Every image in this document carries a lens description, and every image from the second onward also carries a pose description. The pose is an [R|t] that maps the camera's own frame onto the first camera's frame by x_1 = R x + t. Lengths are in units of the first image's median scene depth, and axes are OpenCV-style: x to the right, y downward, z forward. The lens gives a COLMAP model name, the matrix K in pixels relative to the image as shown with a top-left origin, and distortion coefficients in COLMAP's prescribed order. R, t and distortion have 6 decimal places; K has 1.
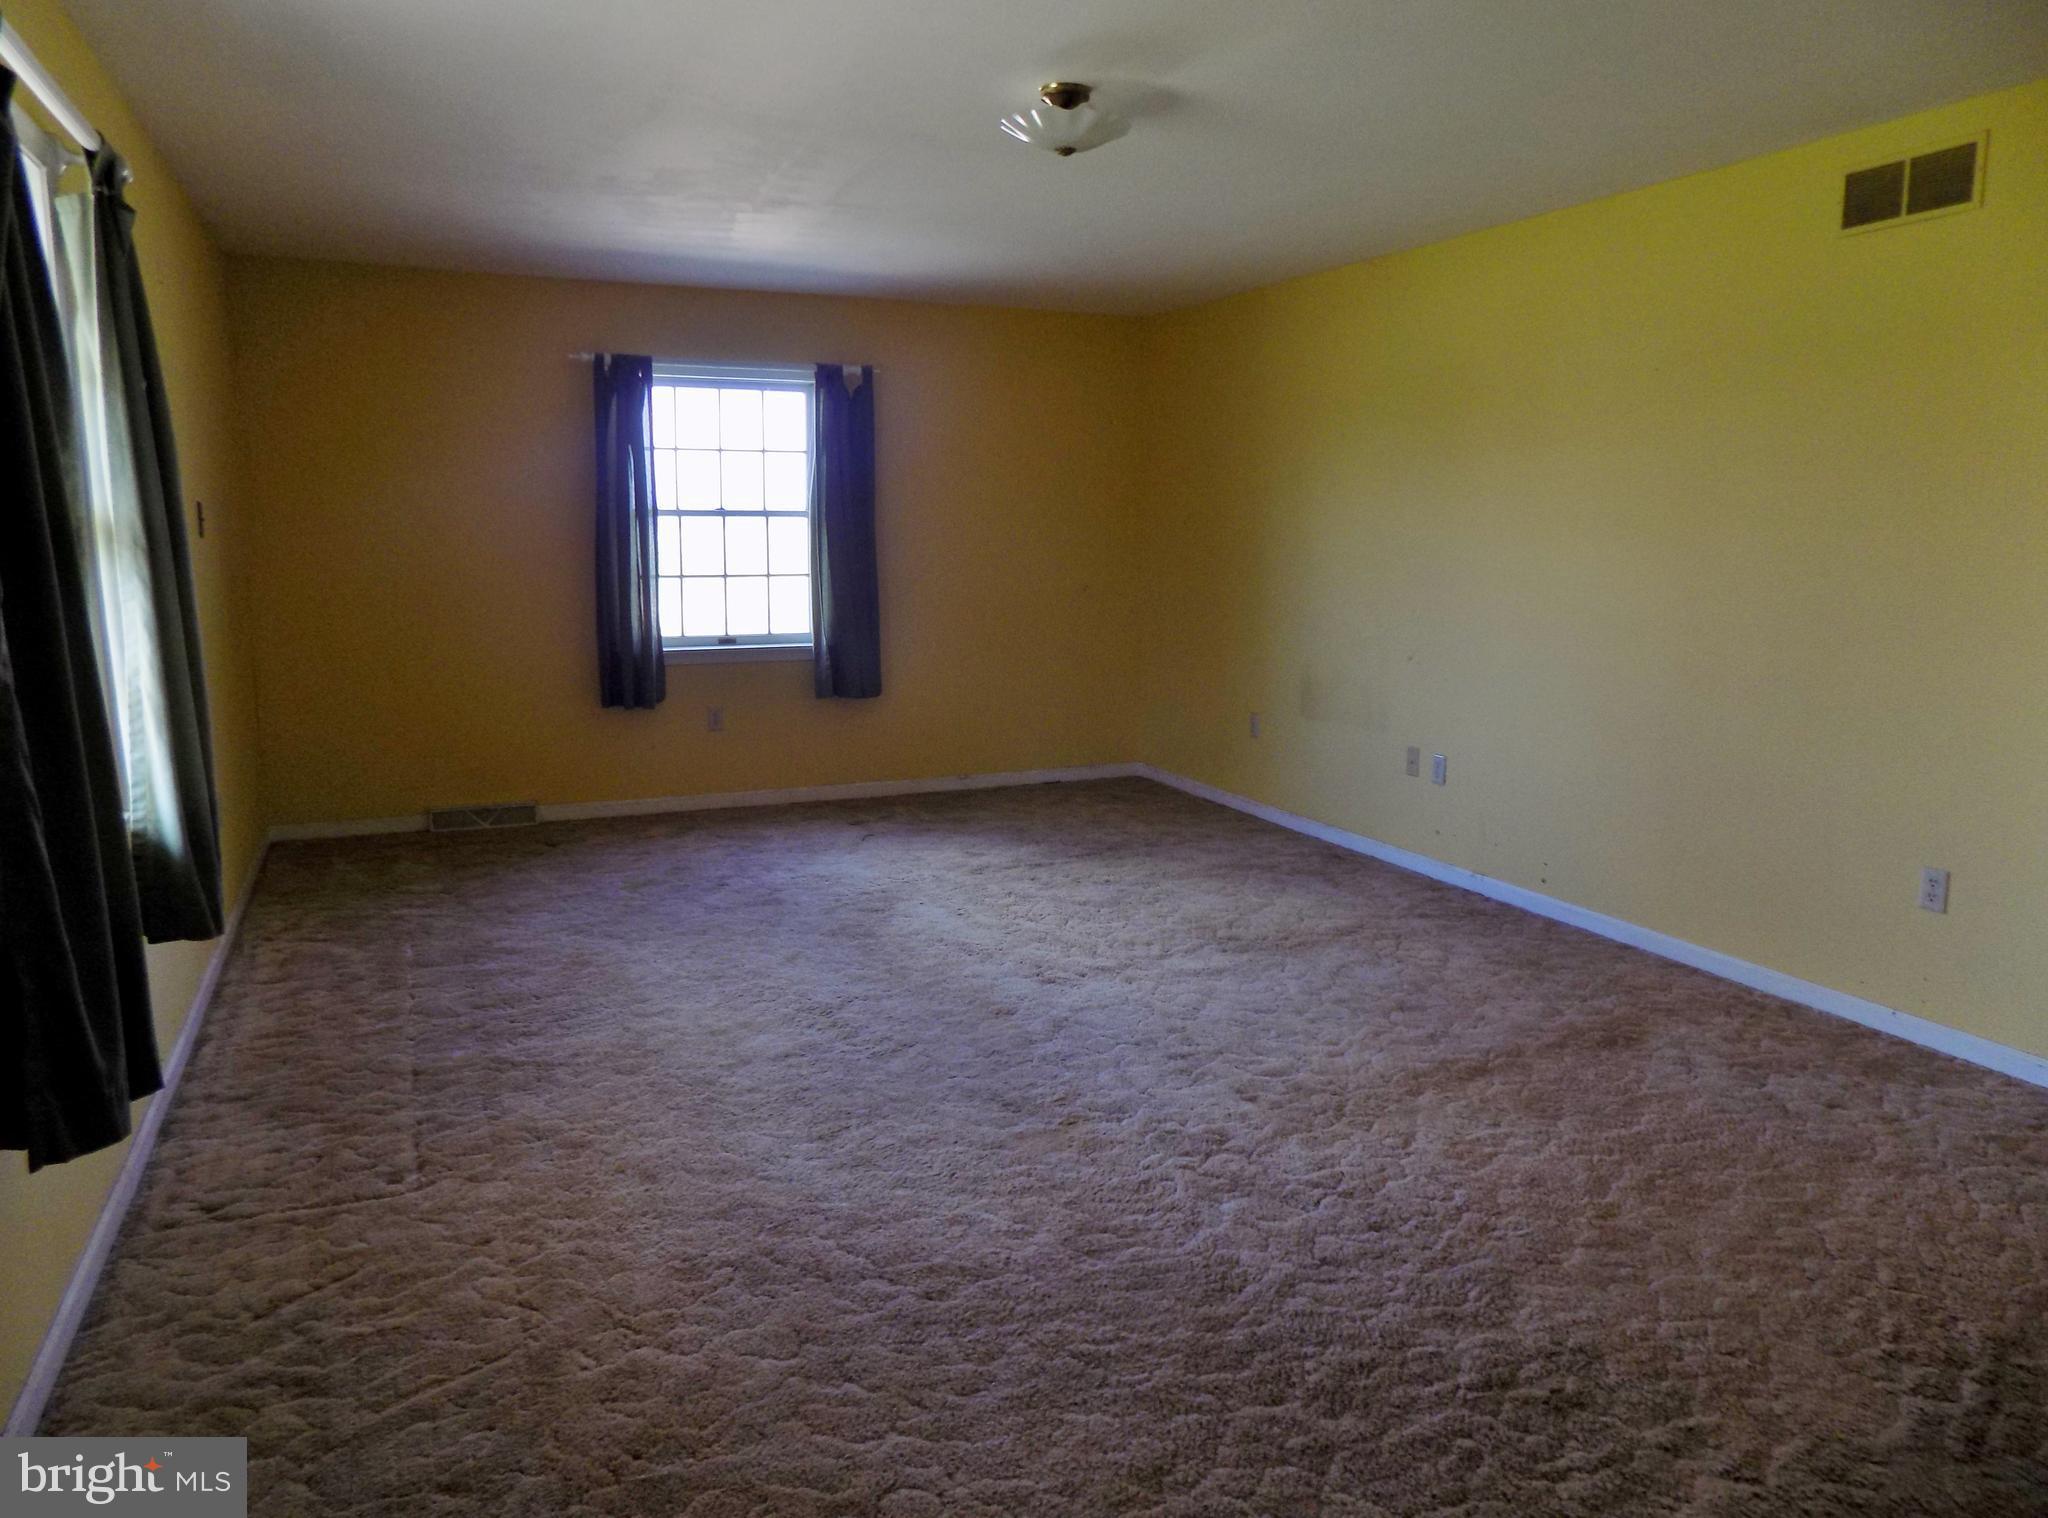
lens RADIAL K [[1381.2, 0, 1024.0], [0, 1381.2, 671.2], [0, 0, 1]] dist [-0.073702, 0.065788]
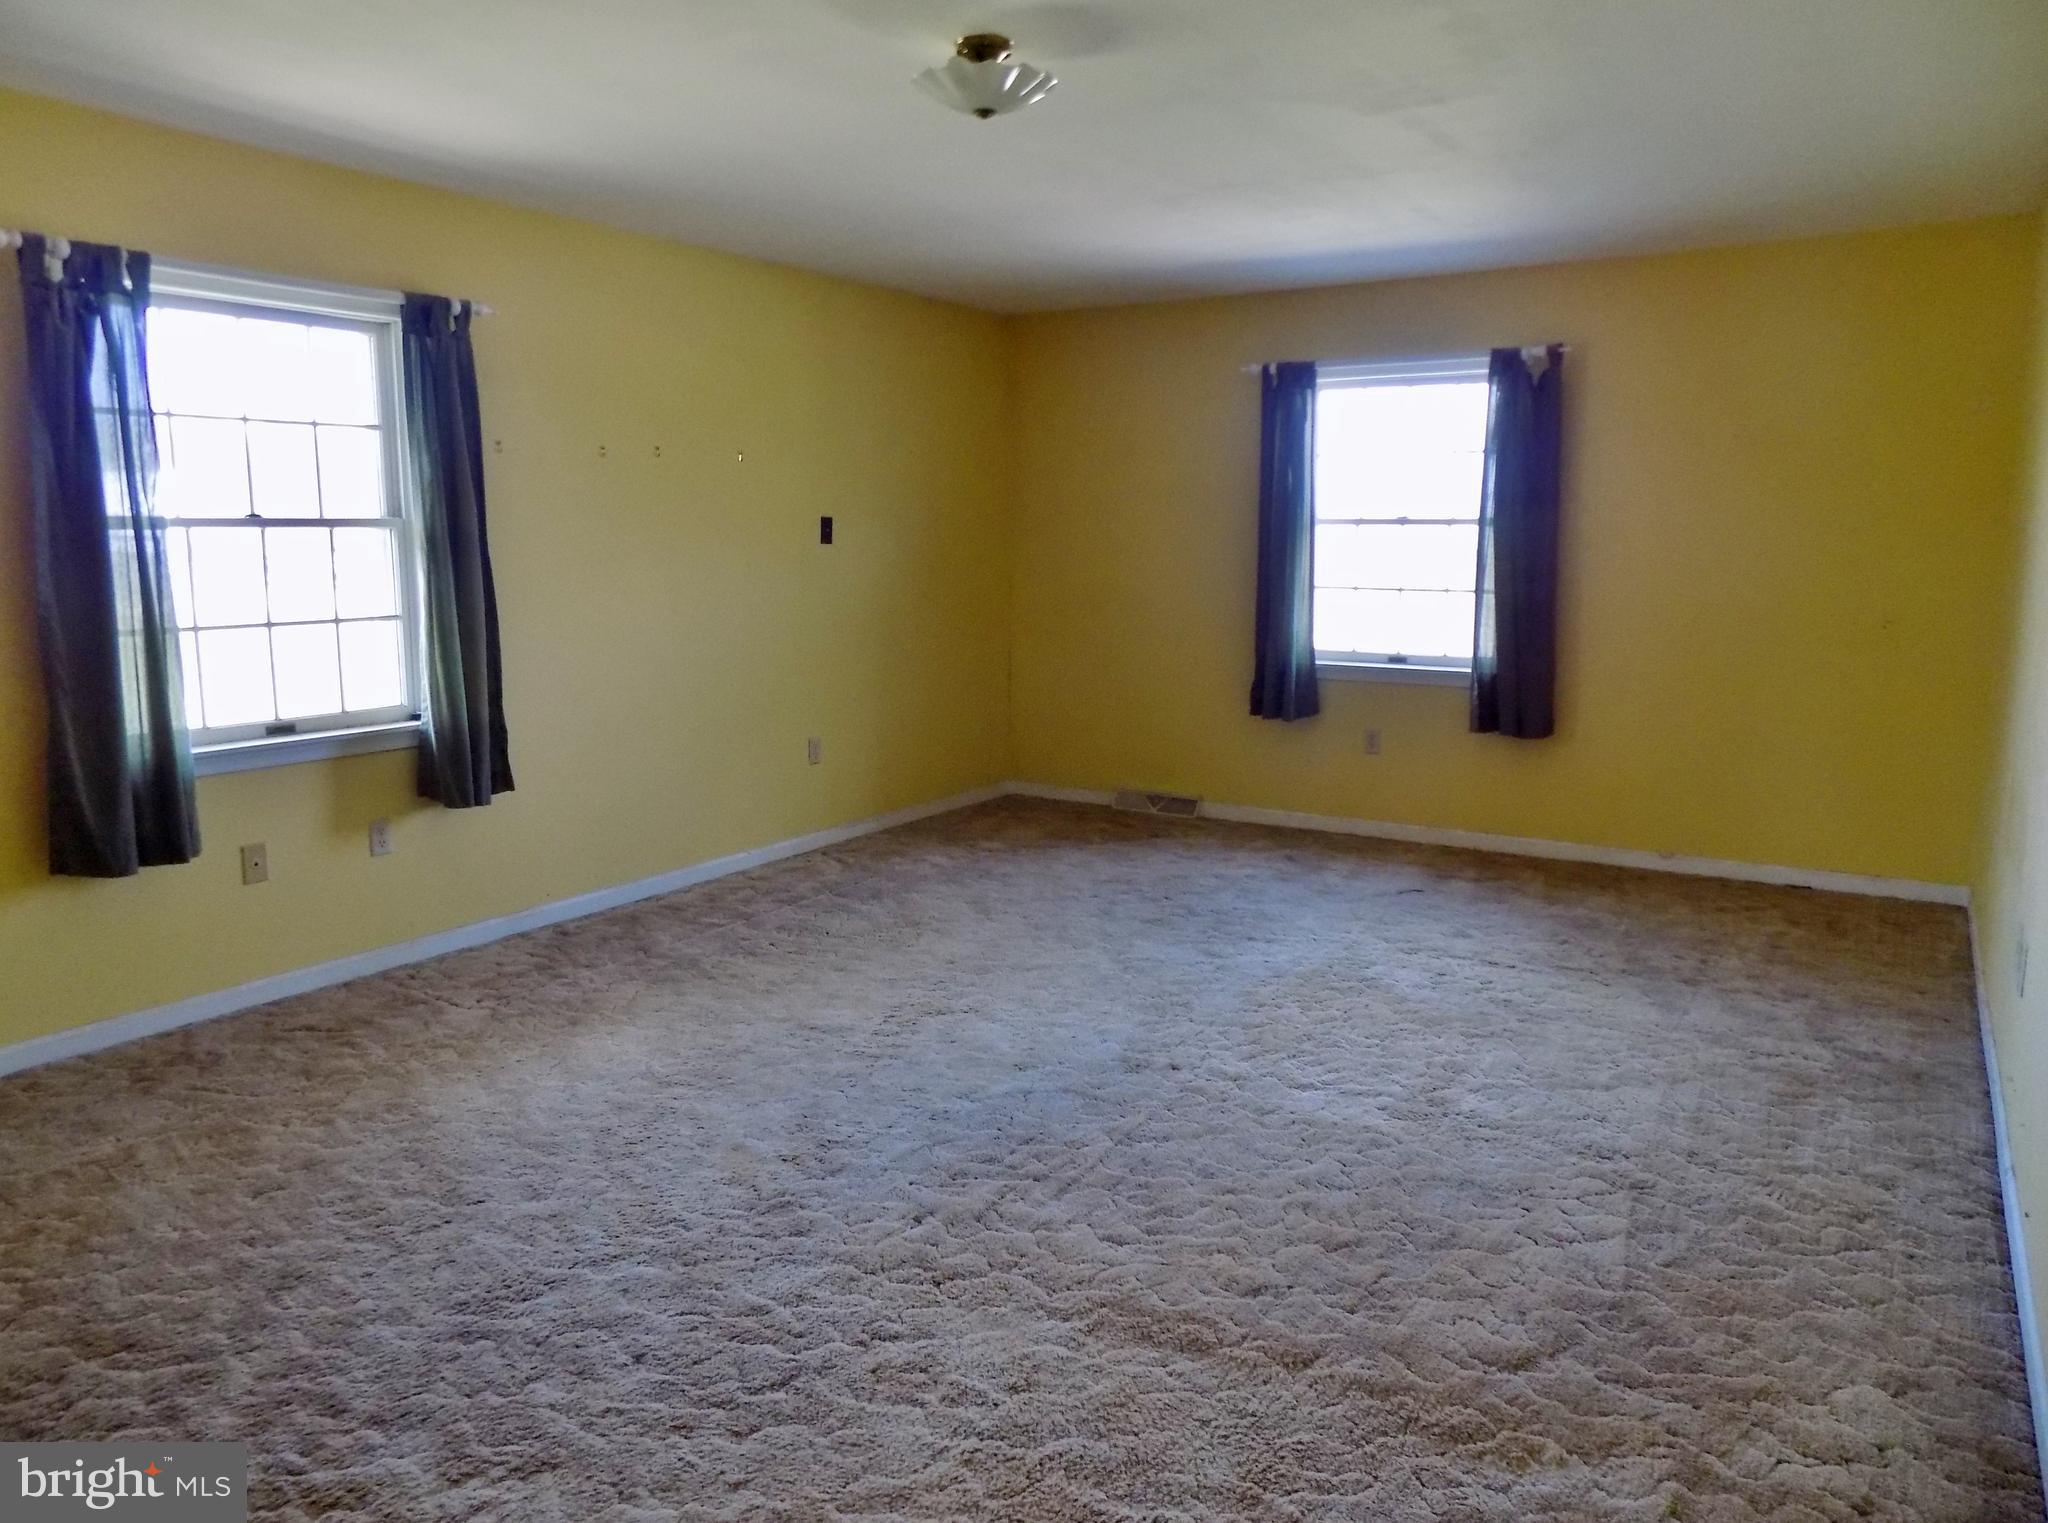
lens RADIAL K [[1381.2, 0, 1024.0], [0, 1381.2, 673.7], [0, 0, 1]] dist [-0.073702, 0.065788]
pose [[0.550963, 0.079487, -0.830736, 0.442570], [-0.084835, 0.995631, 0.039000, -0.028774], [0.830207, 0.048988, 0.555299, 0.296160]]
